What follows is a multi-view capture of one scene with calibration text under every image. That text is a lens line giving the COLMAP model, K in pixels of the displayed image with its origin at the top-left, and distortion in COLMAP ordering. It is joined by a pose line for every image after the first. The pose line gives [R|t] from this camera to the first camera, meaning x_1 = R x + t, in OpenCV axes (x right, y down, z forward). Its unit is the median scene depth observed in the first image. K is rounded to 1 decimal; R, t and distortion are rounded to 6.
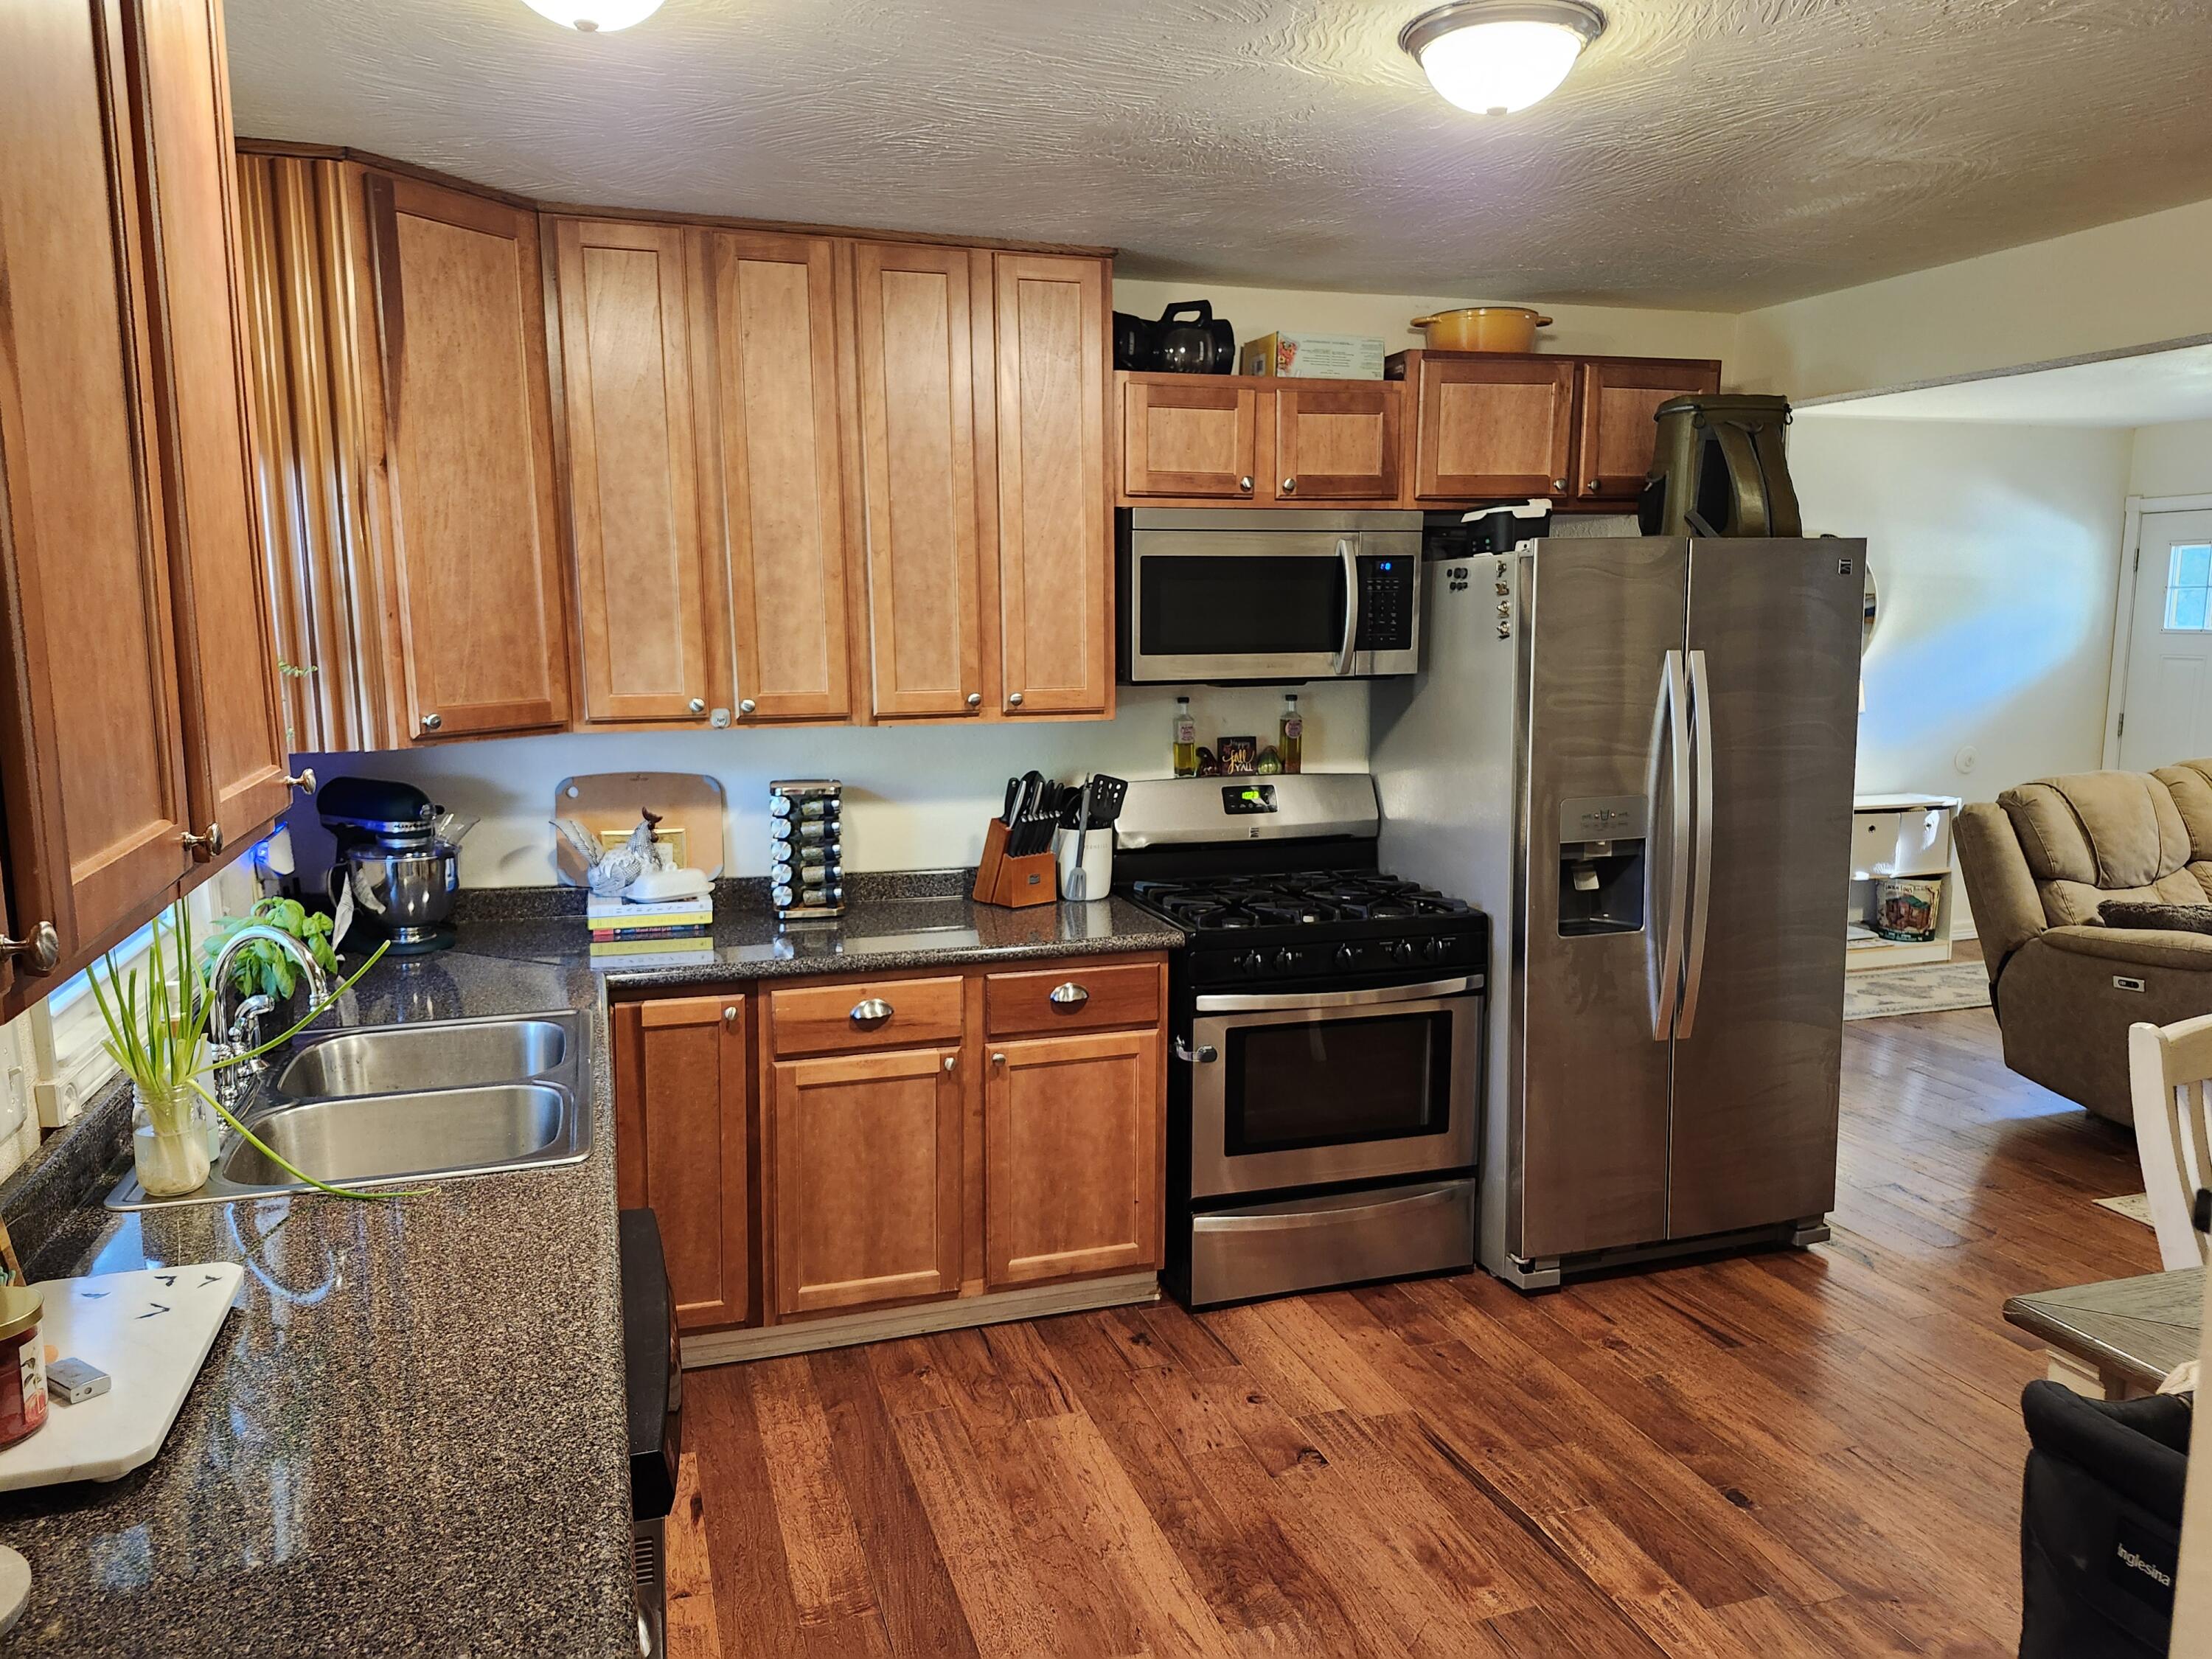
lens RADIAL K [[1546.0, 0, 1116.0], [0, 1546.0, 846.5], [0, 0, 1]] dist [0.092412, -0.119484]
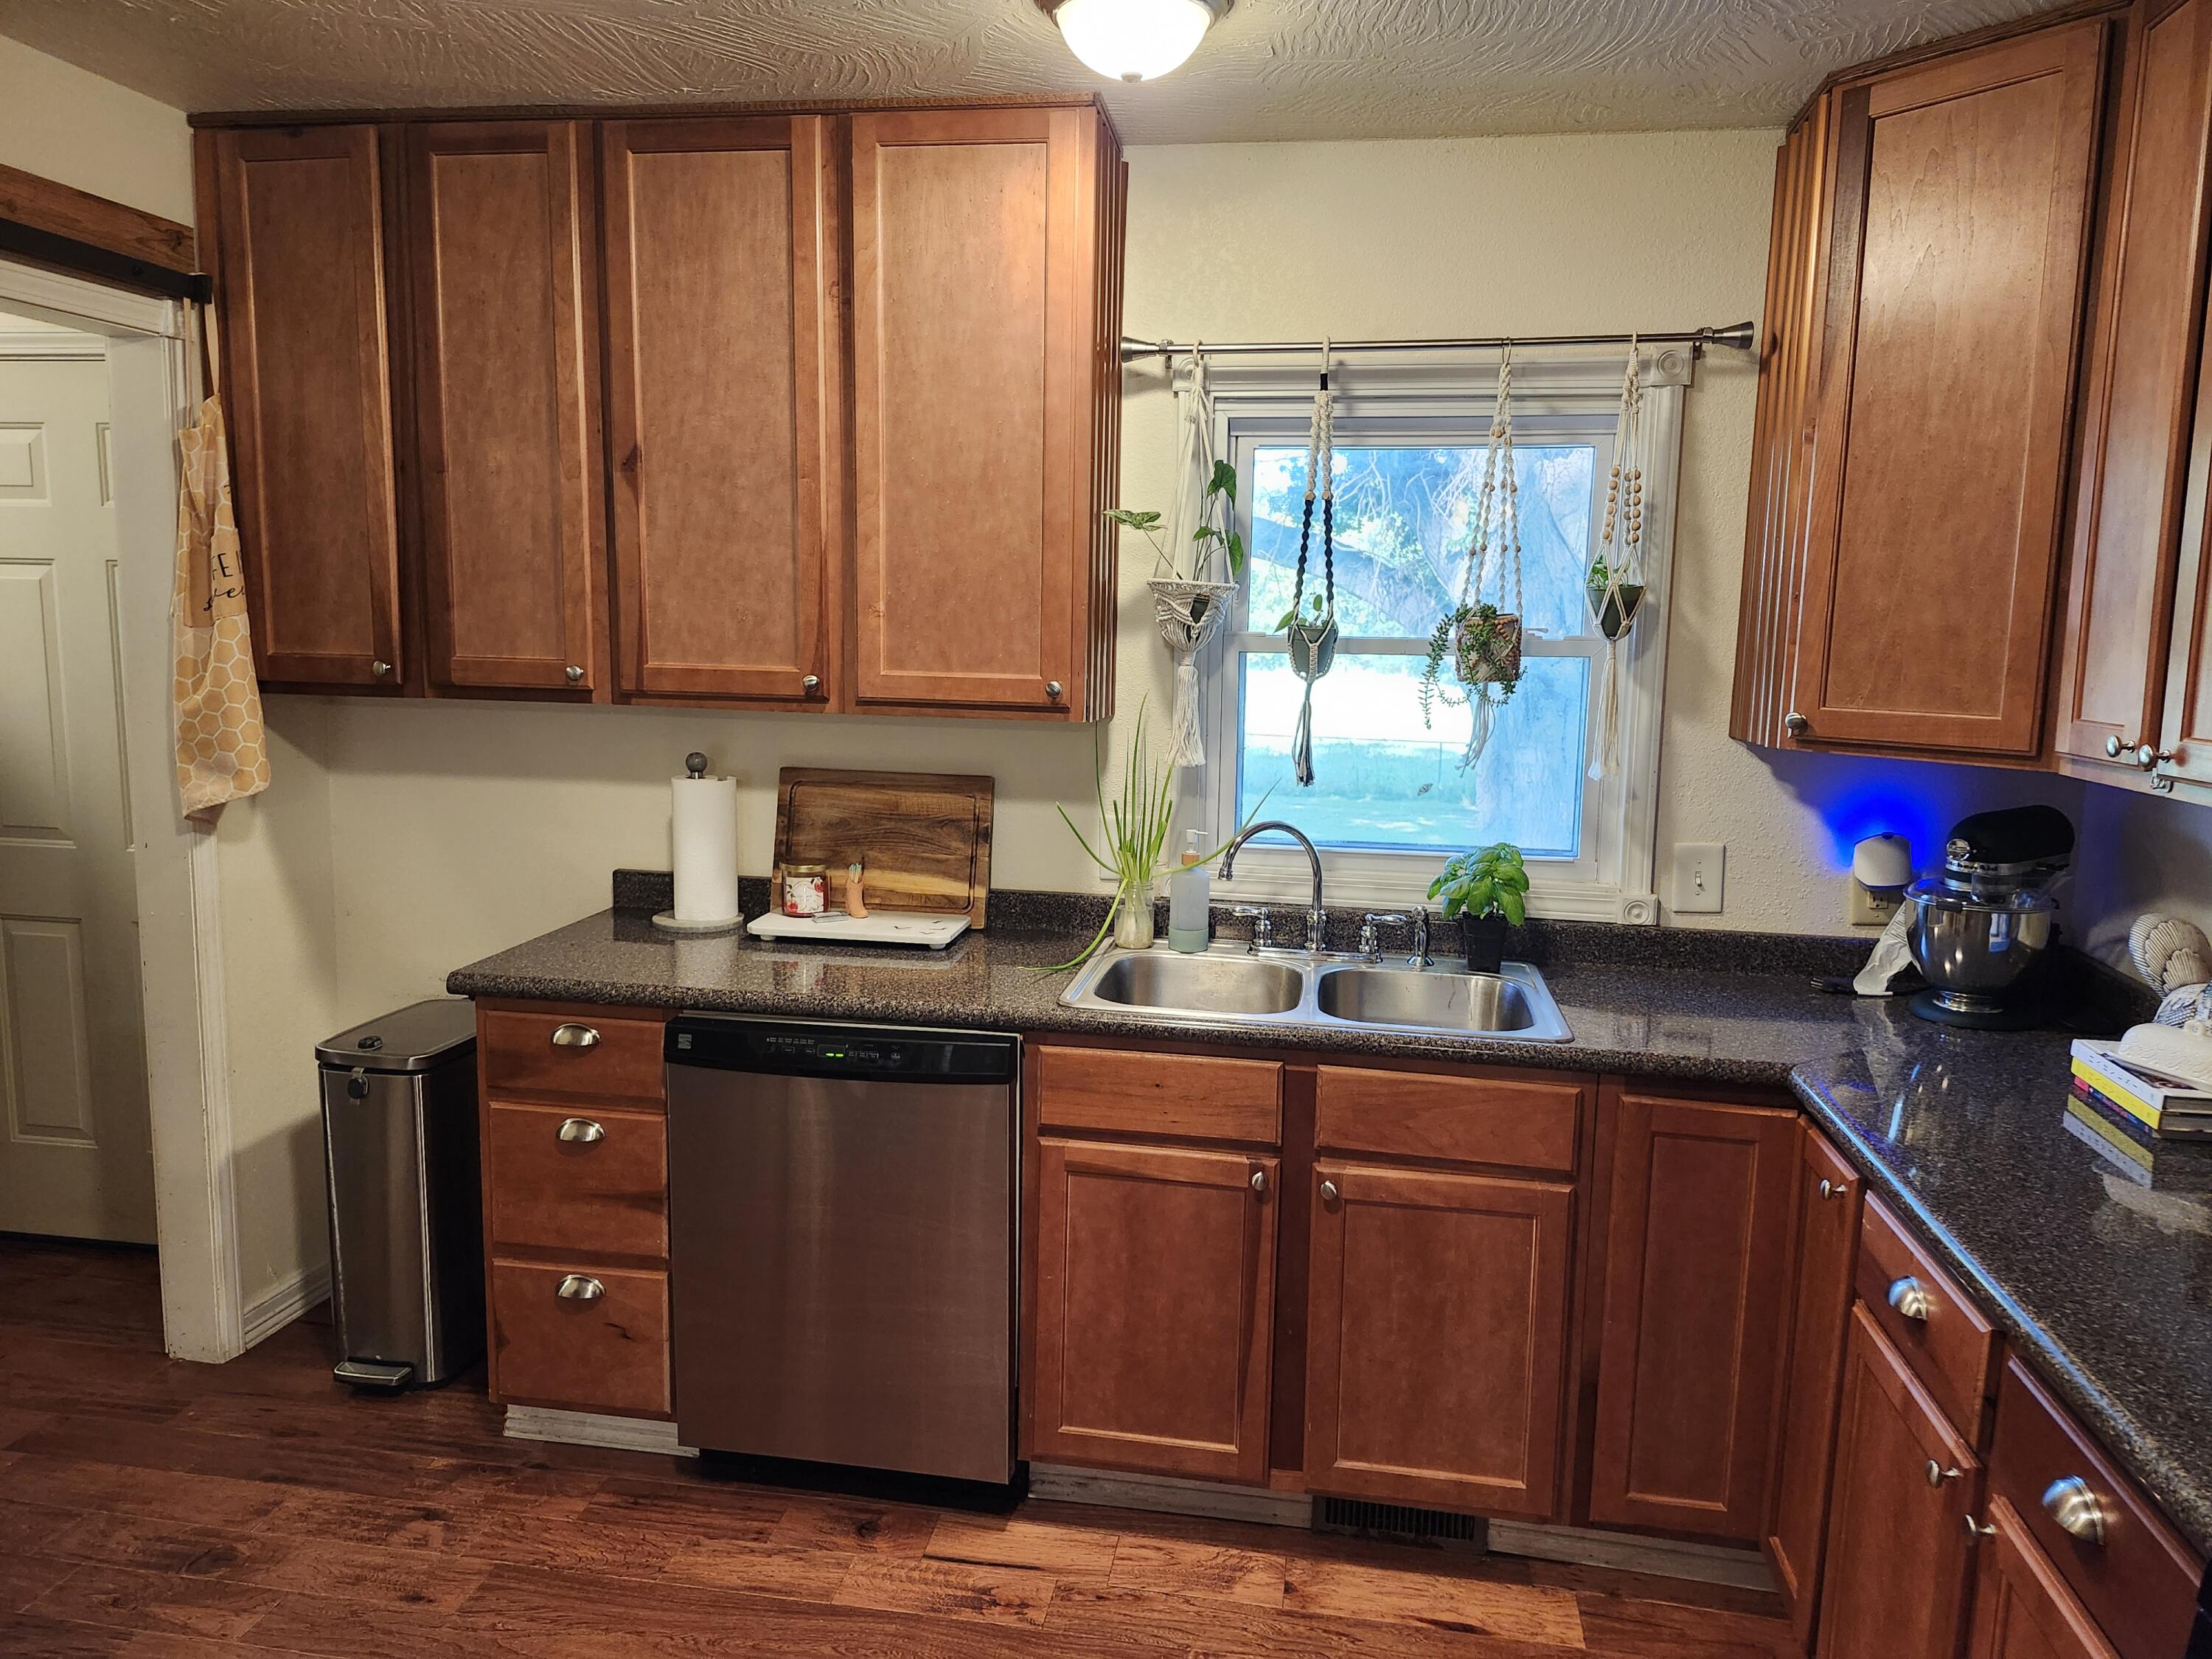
lens RADIAL K [[1520.8, 0, 1106.0], [0, 1520.8, 829.5], [0, 0, 1]] dist [0.092265, -0.118236]
pose [[-0.476330, 0.114109, -0.871831, 0.426889], [-0.152975, 0.965666, 0.209970, -0.124645], [0.865857, 0.233383, -0.442520, 0.928222]]
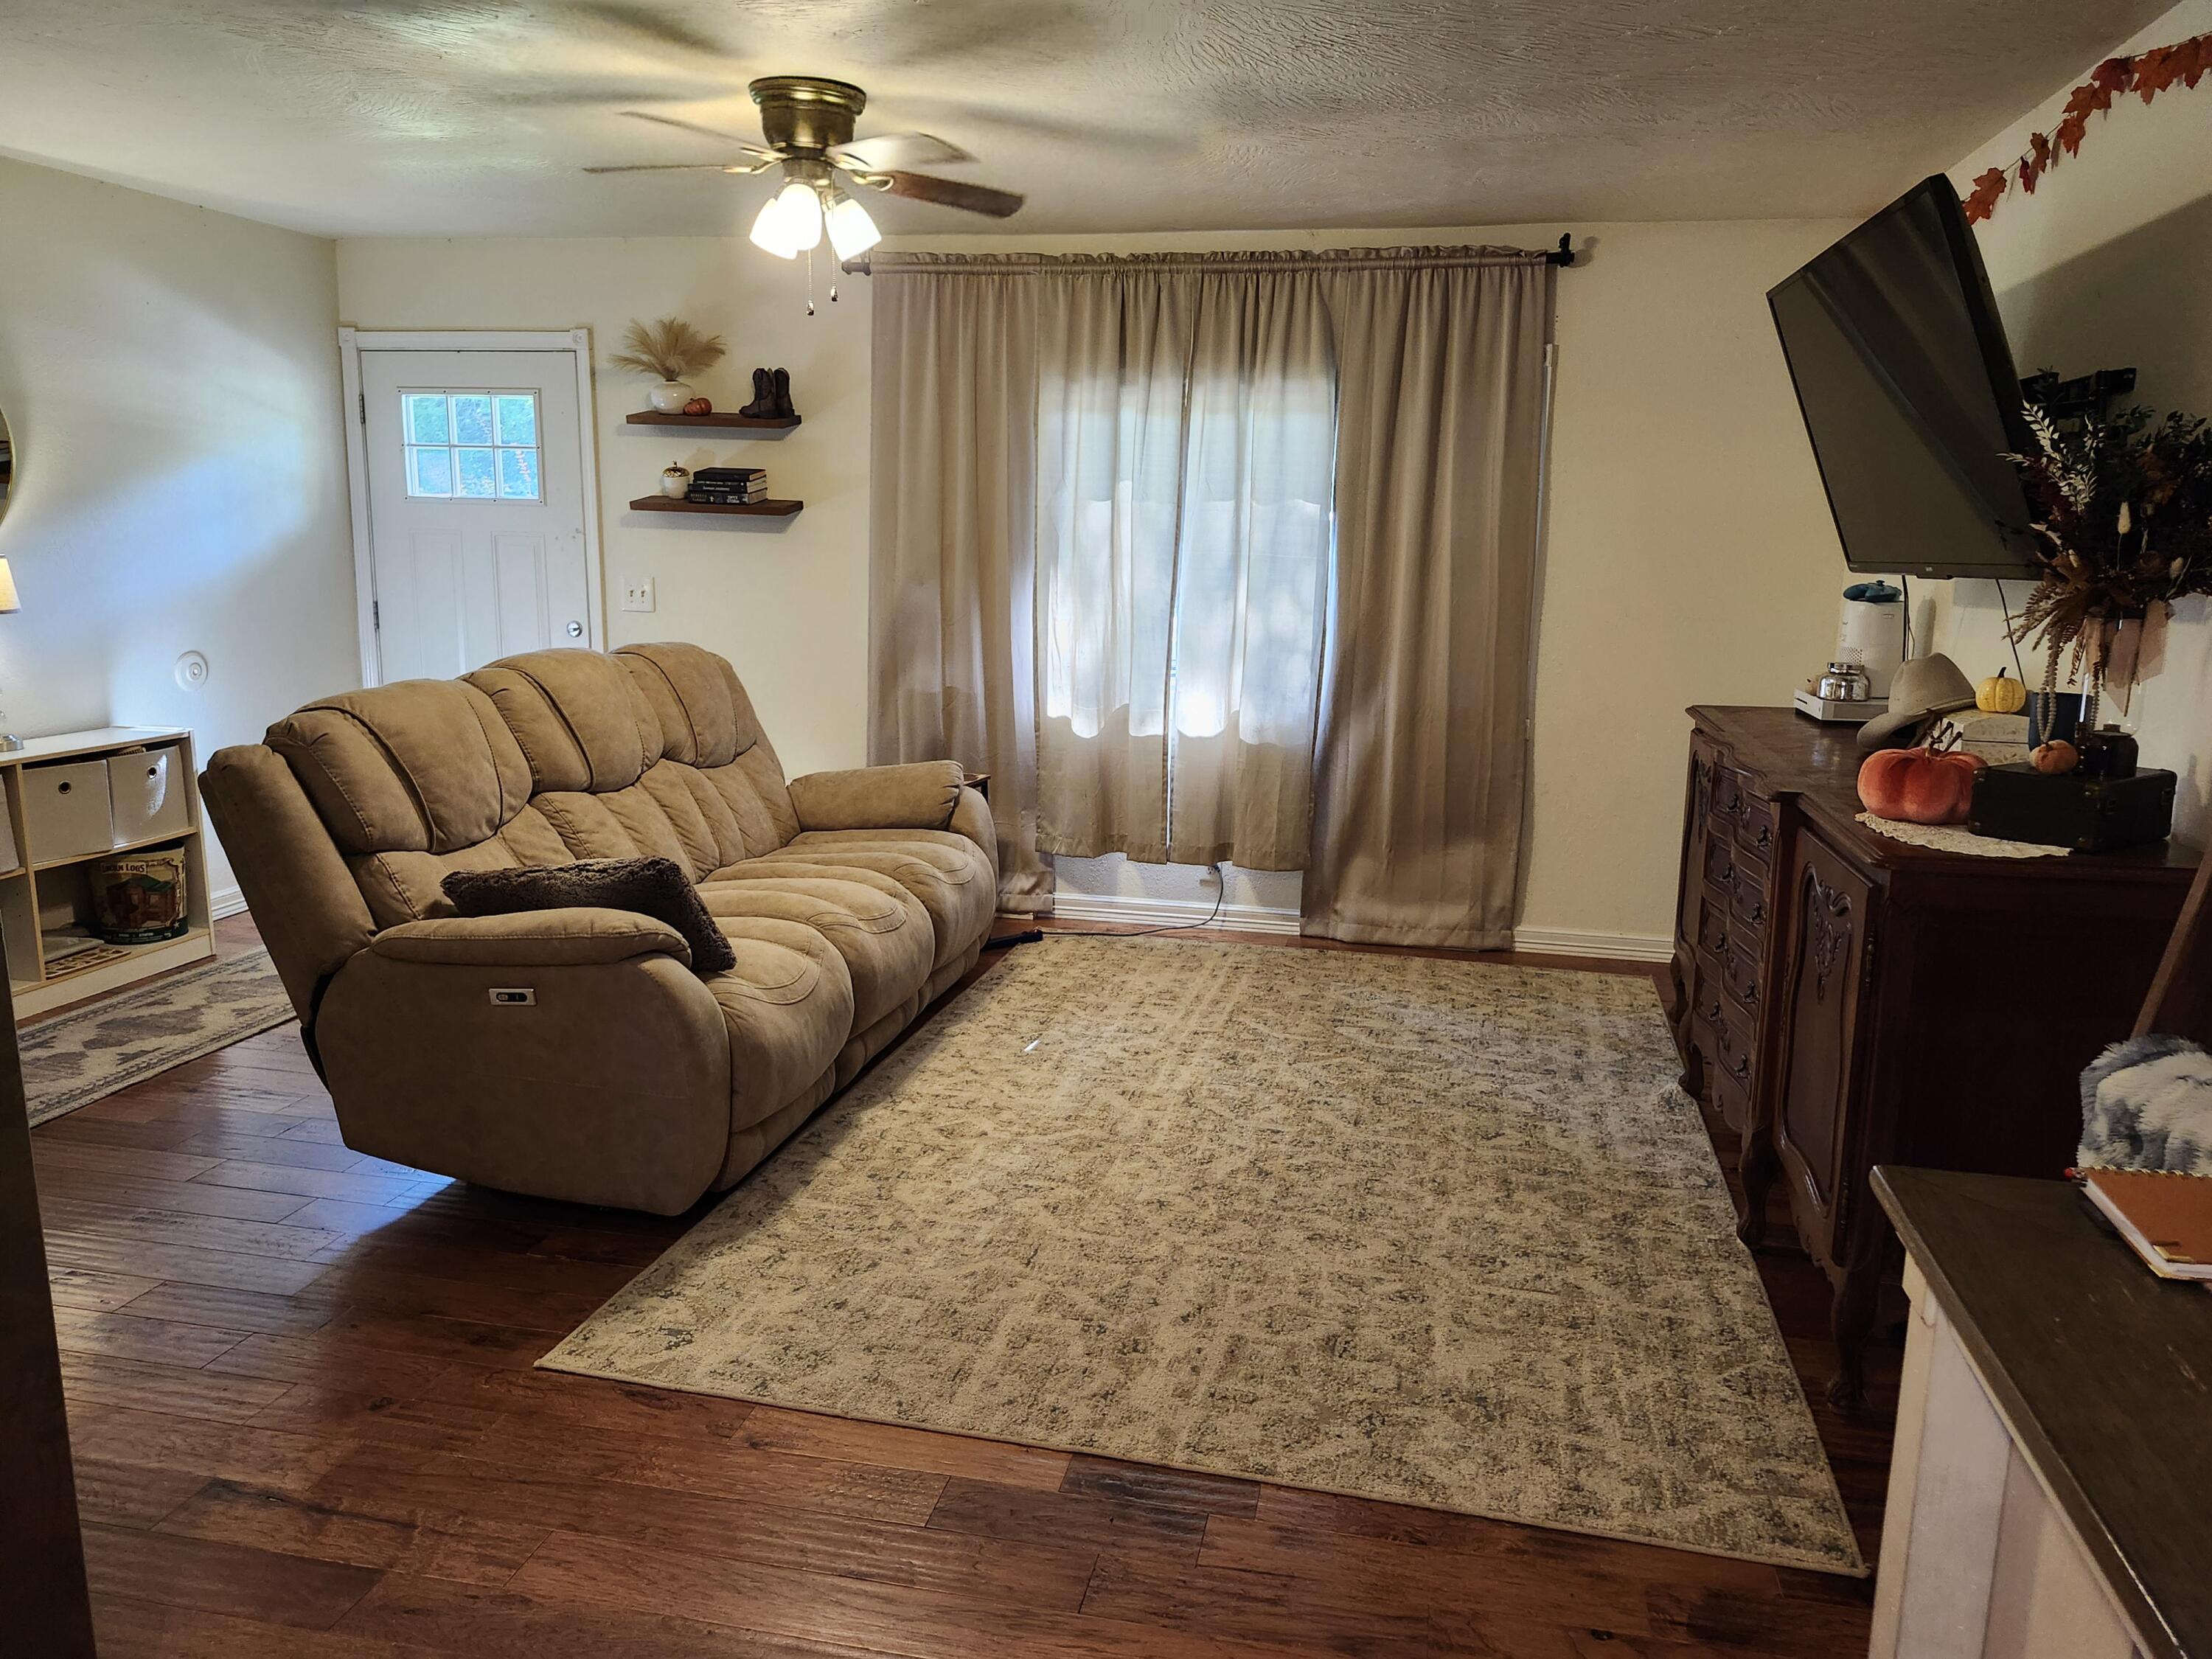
lens RADIAL K [[1540.0, 0, 1136.4], [0, 1540.0, 828.7], [0, 0, 1]] dist [0.093730, -0.125282]
pose [[0.499136, -0.149739, 0.853488, 0.295401], [0.103575, 0.988205, 0.112801, -0.042724], [-0.860311, 0.032097, 0.508757, 0.579749]]
